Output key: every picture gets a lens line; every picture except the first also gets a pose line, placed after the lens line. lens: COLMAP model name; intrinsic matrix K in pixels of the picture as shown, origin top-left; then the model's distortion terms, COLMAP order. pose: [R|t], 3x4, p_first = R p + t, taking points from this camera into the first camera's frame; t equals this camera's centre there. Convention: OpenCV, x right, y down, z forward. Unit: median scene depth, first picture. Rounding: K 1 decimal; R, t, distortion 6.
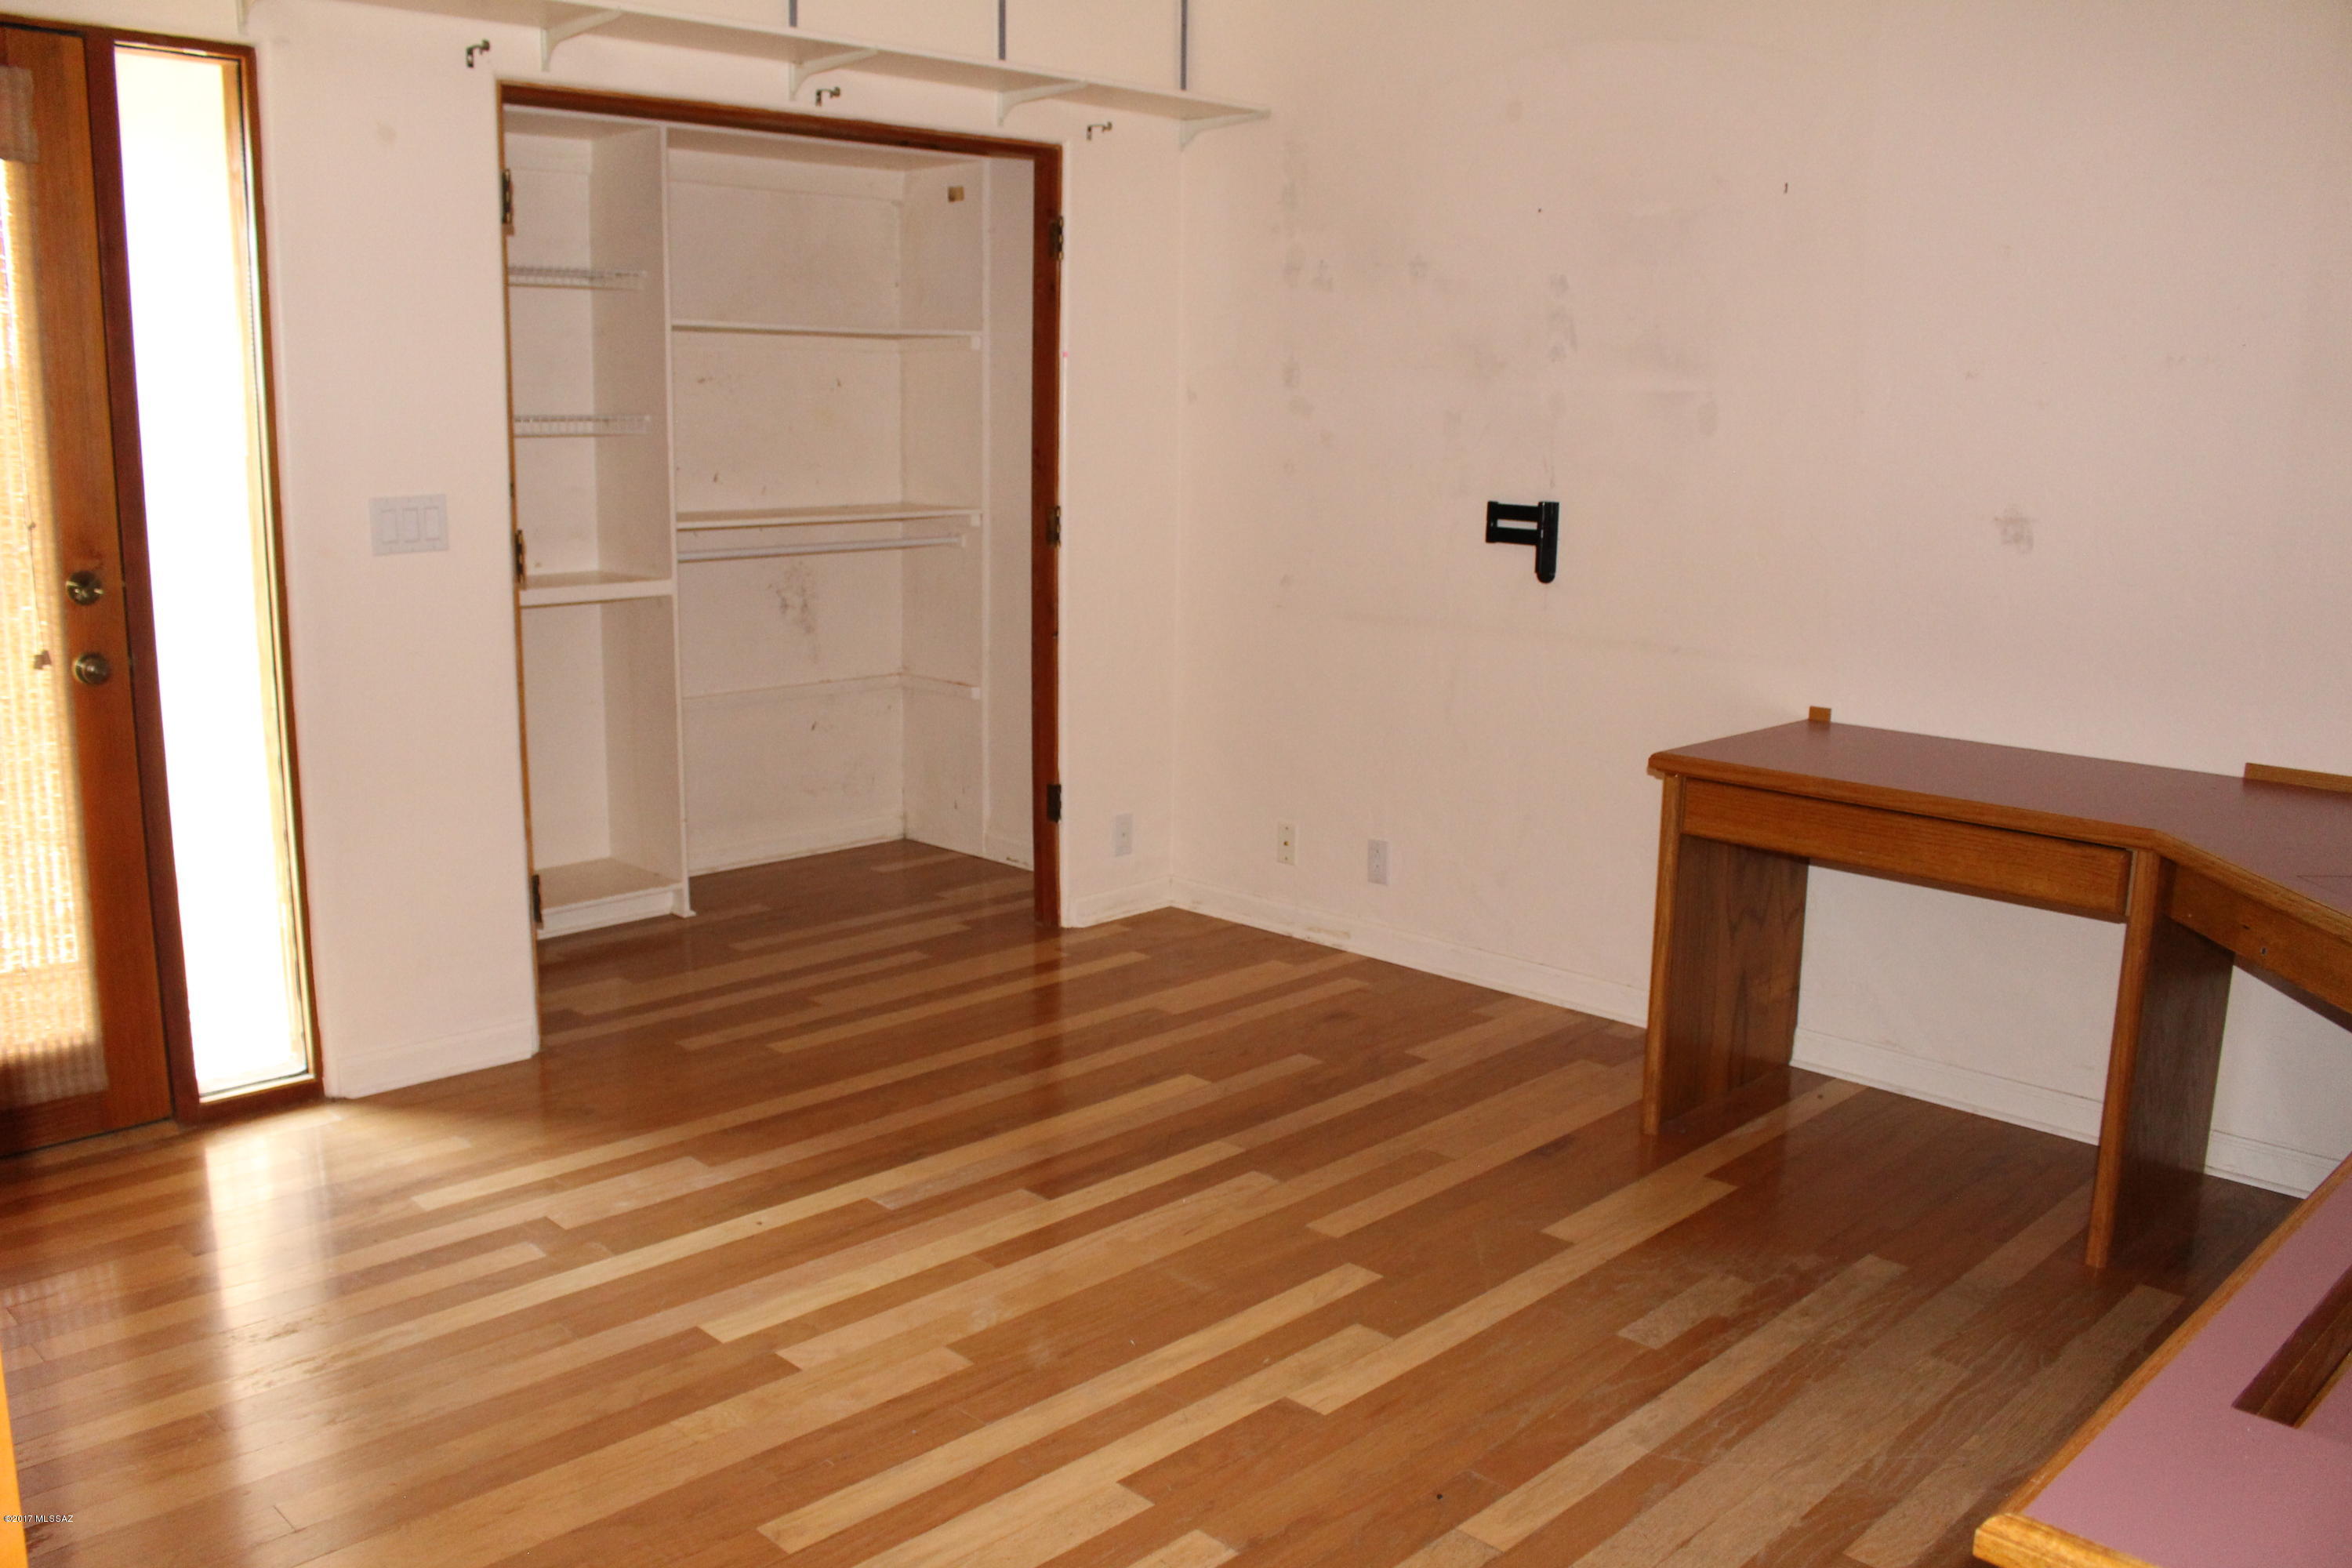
lens RADIAL K [[1960.2, 0, 1174.8], [0, 1960.2, 781.7], [0, 0, 1]] dist [-0.104297, 0.049910]
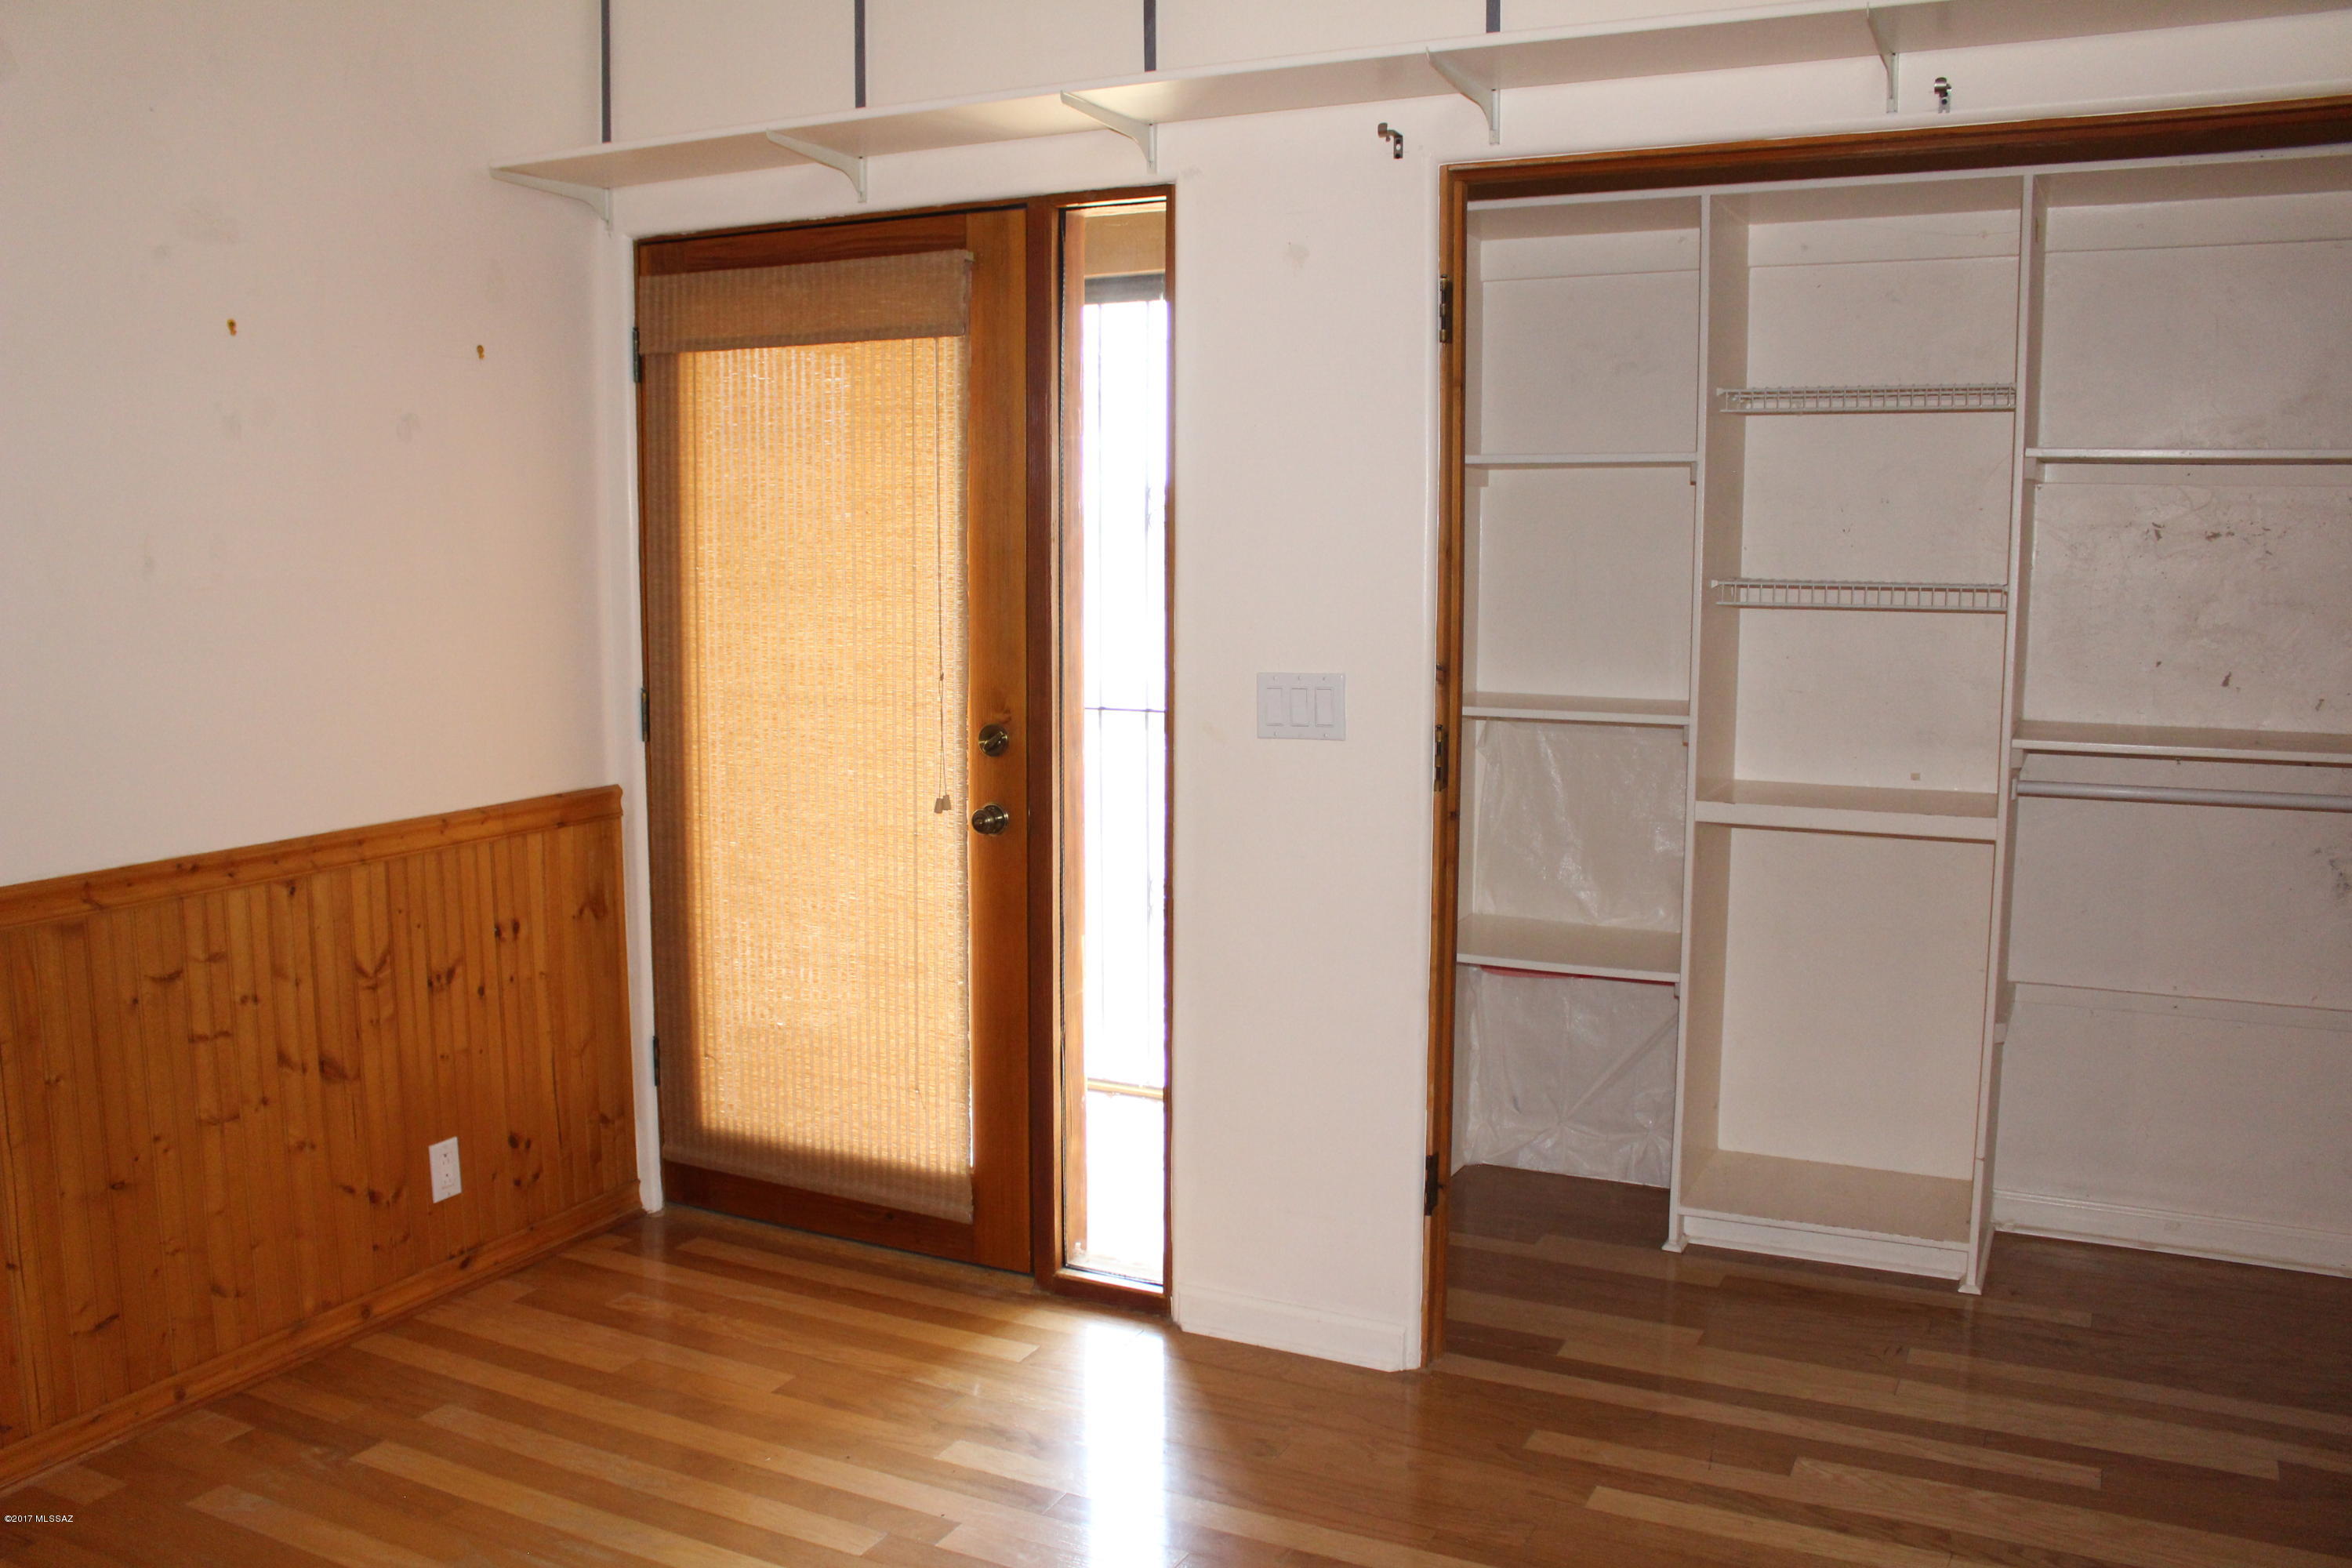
lens RADIAL K [[1960.2, 0, 1173.0], [0, 1960.2, 791.2], [0, 0, 1]] dist [-0.104297, 0.049910]
pose [[0.312972, 0.107456, -0.943664, 0.405360], [-0.175287, 0.983046, 0.053806, -0.132240], [0.933447, 0.148572, 0.326501, 0.664250]]
